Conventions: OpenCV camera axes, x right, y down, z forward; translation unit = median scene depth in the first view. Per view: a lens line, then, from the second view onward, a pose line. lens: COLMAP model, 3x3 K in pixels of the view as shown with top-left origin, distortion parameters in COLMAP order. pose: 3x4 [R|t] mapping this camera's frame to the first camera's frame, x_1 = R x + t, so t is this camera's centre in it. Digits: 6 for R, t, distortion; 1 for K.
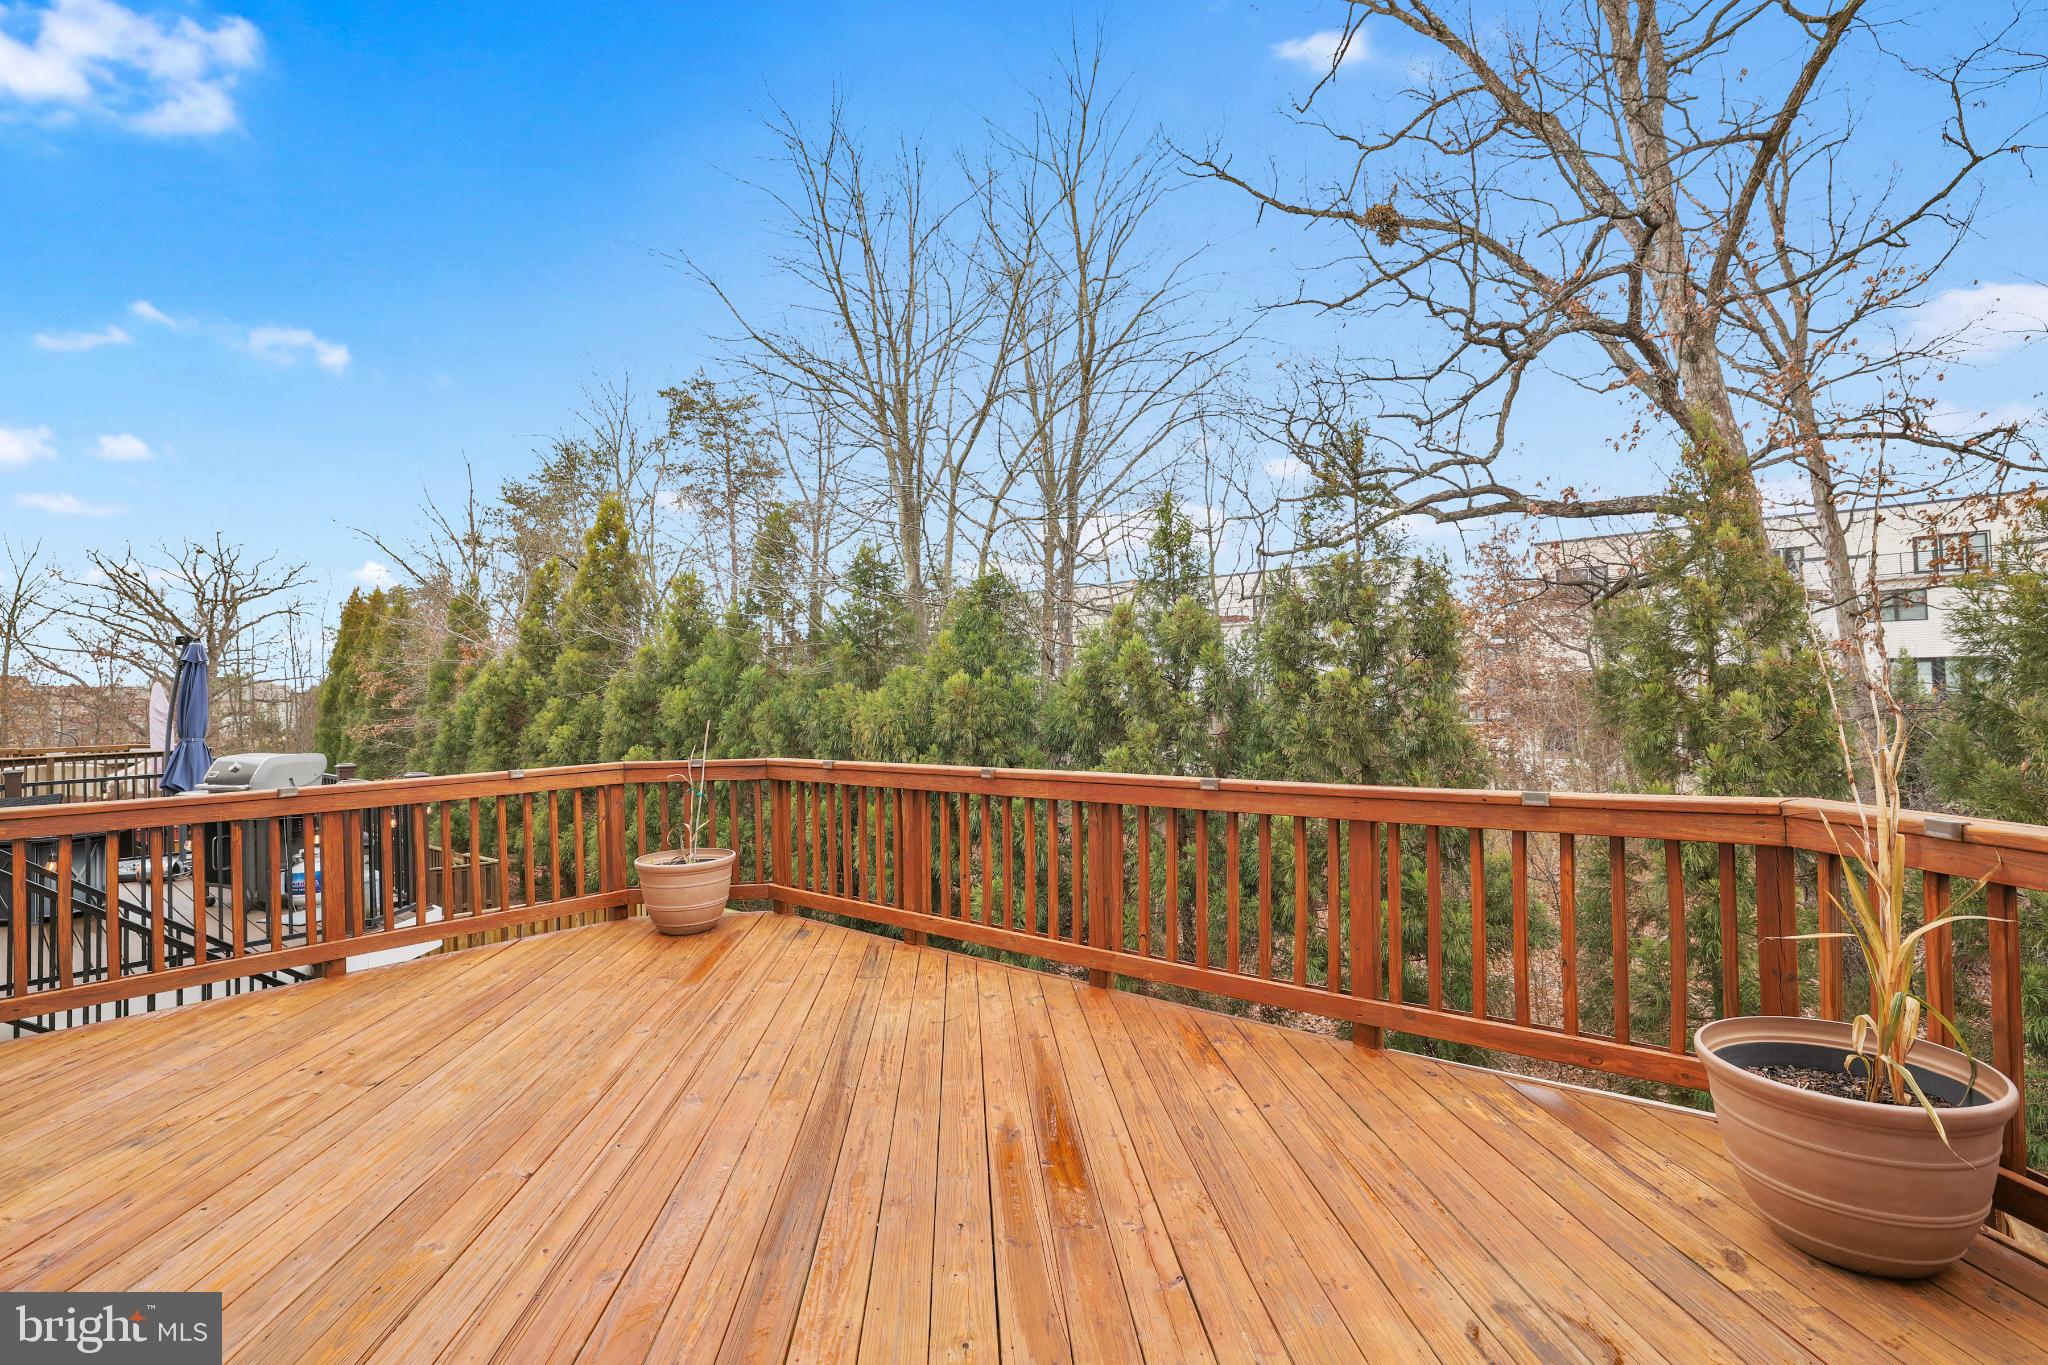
lens RADIAL K [[934.8, 0, 1022.5], [0, 934.8, 667.1], [0, 0, 1]] dist [-0.052673, 0.019888]
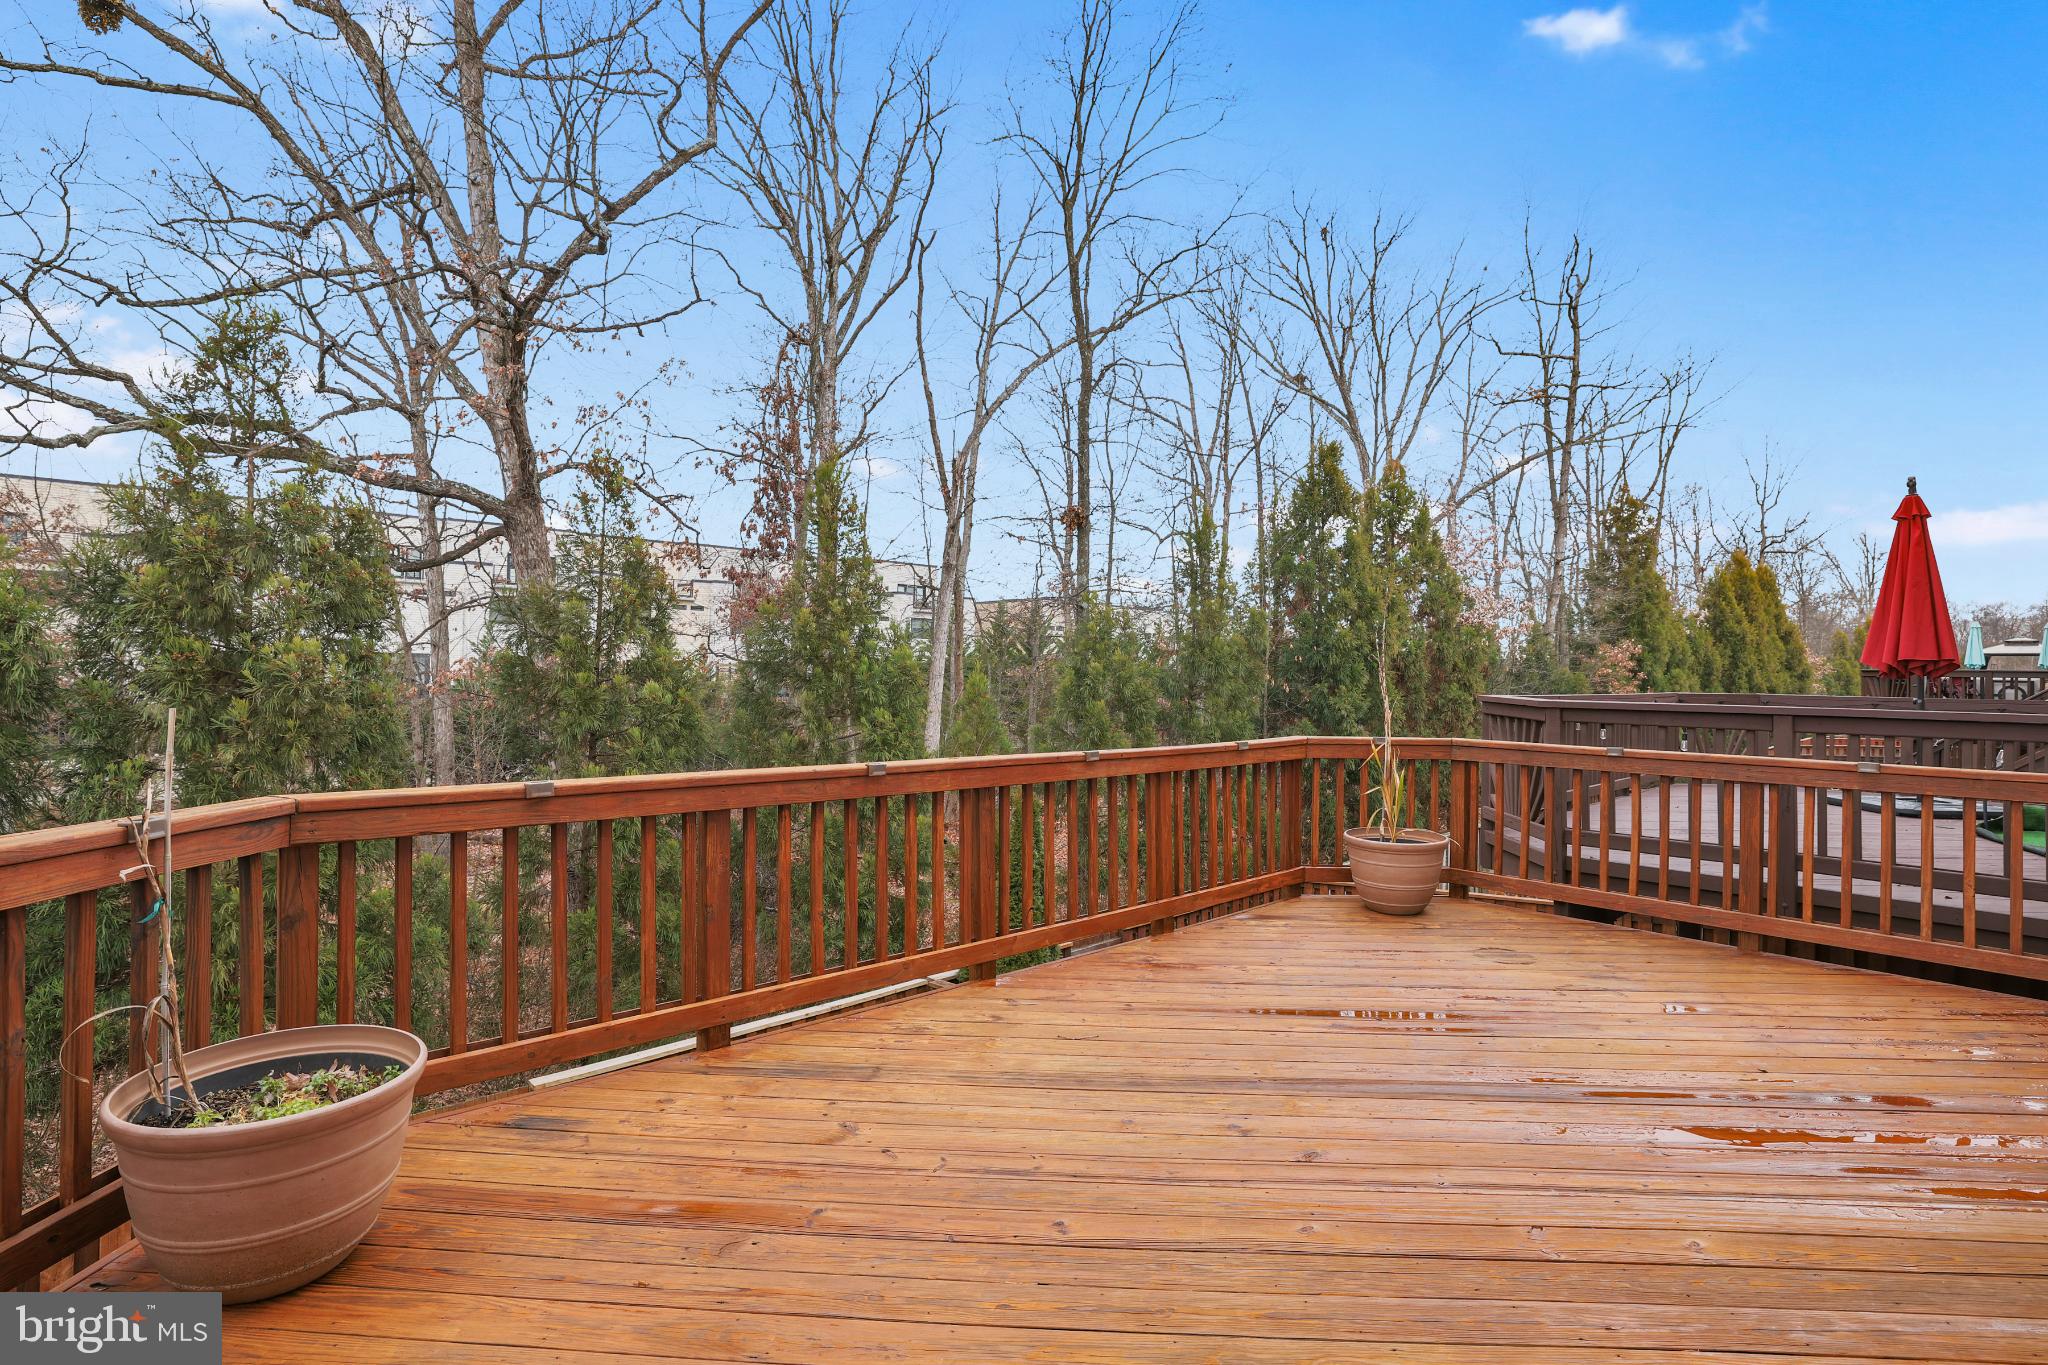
lens RADIAL K [[964.1, 0, 1024.0], [0, 964.1, 682.5], [0, 0, 1]] dist [-0.026670, 0.000019]
pose [[0.148955, 0.017089, 0.988696, -0.995903], [-0.038473, 0.999194, -0.011474, 0.054536], [-0.988095, -0.036329, 0.149493, 0.913773]]
